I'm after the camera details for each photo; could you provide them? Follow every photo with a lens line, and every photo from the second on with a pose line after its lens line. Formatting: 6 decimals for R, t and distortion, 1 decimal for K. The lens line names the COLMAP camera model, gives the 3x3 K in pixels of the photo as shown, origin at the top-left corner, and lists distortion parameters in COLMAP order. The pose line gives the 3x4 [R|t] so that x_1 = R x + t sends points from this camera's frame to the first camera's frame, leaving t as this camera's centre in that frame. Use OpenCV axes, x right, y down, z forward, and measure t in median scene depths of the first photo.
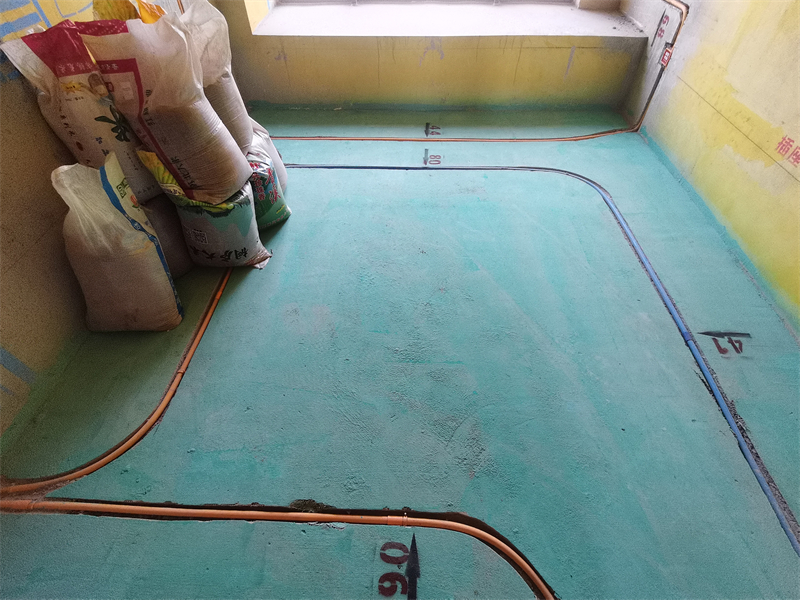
lens RADIAL K [[395.3, 0, 393.0], [0, 395.3, 303.3], [0, 0, 1]] dist [0.052289, -0.033257]
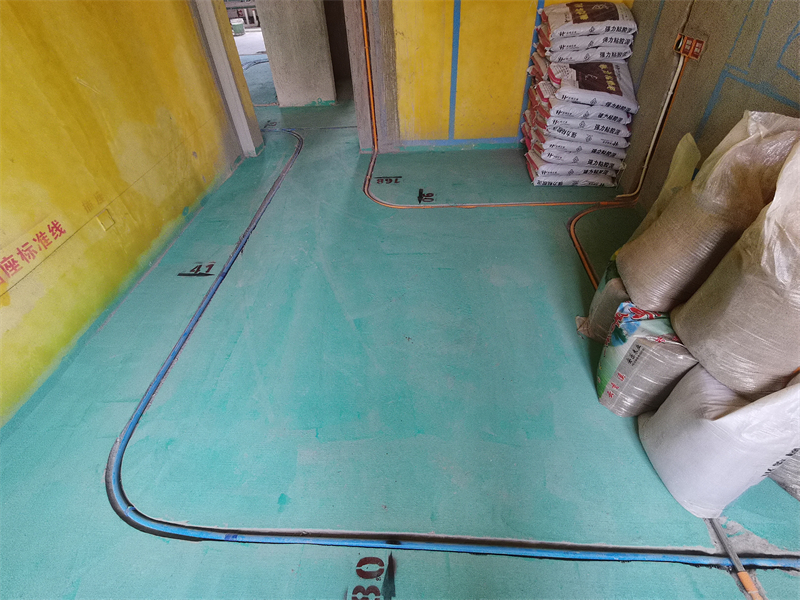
lens RADIAL K [[395.3, 0, 394.4], [0, 395.3, 302.6], [0, 0, 1]] dist [0.052289, -0.033257]
pose [[-0.997887, 0.036107, 0.054010, 0.069229], [0.053668, -0.010381, 0.998505, -1.271282], [0.036614, 0.999294, 0.008421, 1.114893]]
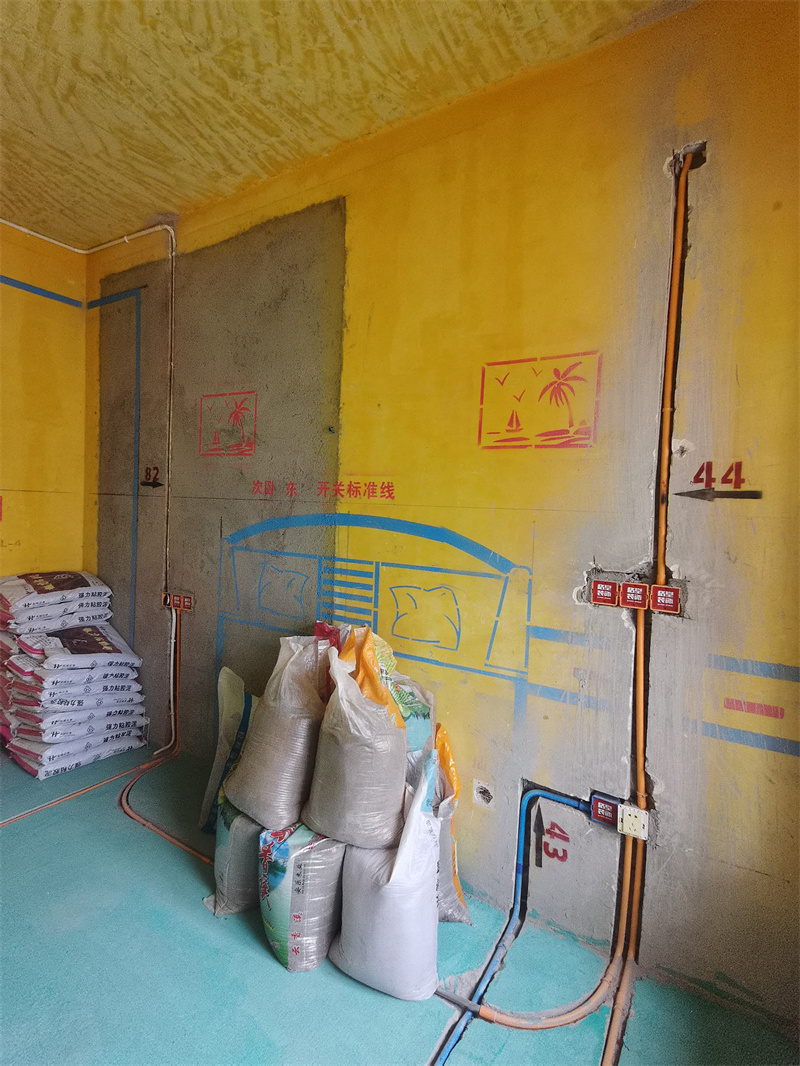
lens RADIAL K [[526.7, 0, 394.9], [0, 526.7, 524.9], [0, 0, 1]] dist [0.052289, -0.033257]
pose [[-0.496345, 0.018615, -0.867926, 0.416832], [-0.669879, 0.627702, 0.396550, -1.383067], [0.552181, 0.778231, -0.299087, 1.126676]]
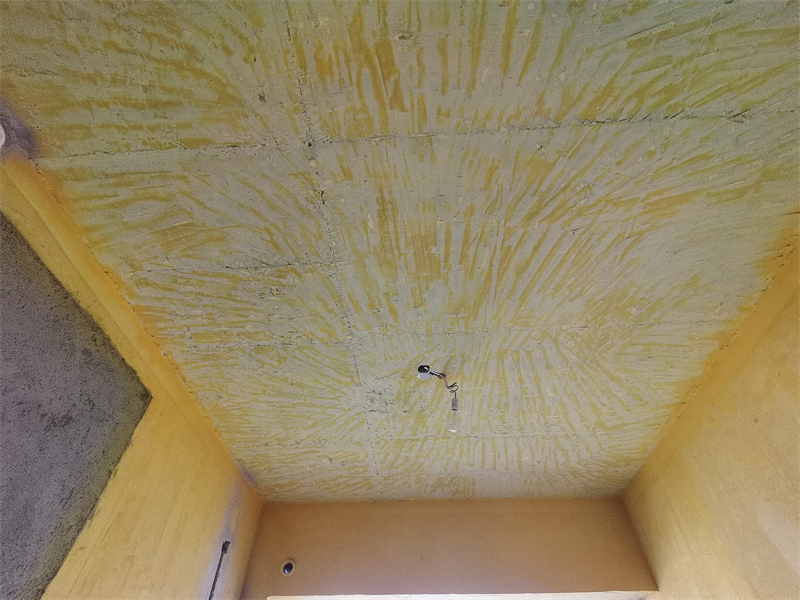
lens RADIAL K [[395.3, 0, 394.9], [0, 395.3, 304.5], [0, 0, 1]] dist [0.052289, -0.033257]
pose [[0.999714, -0.012382, -0.020473, -0.007205], [-0.021810, -0.119779, -0.992561, -0.033531], [0.009838, 0.992723, -0.120015, -0.191712]]
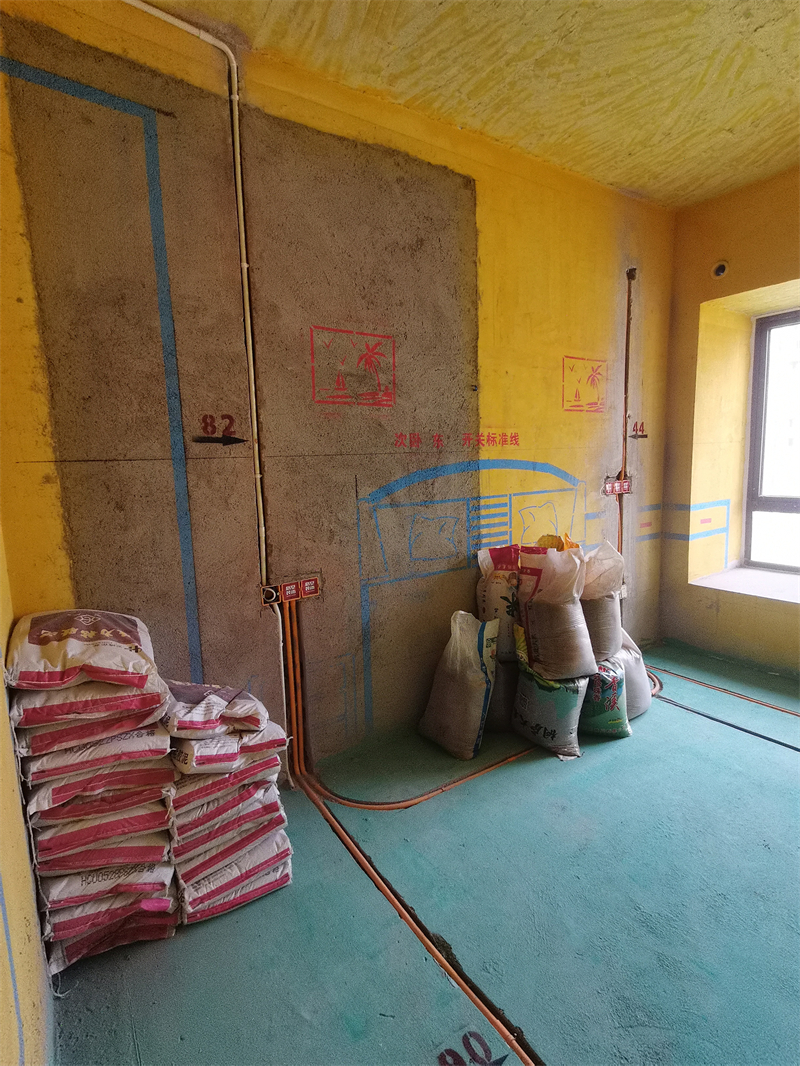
lens RADIAL K [[526.7, 0, 396.5], [0, 526.7, 524.5], [0, 0, 1]] dist [0.052289, -0.033257]
pose [[0.584628, 0.092584, -0.806001, 0.502591], [-0.586792, 0.734305, -0.341278, 0.202124], [0.560254, 0.672476, 0.483623, -0.282476]]
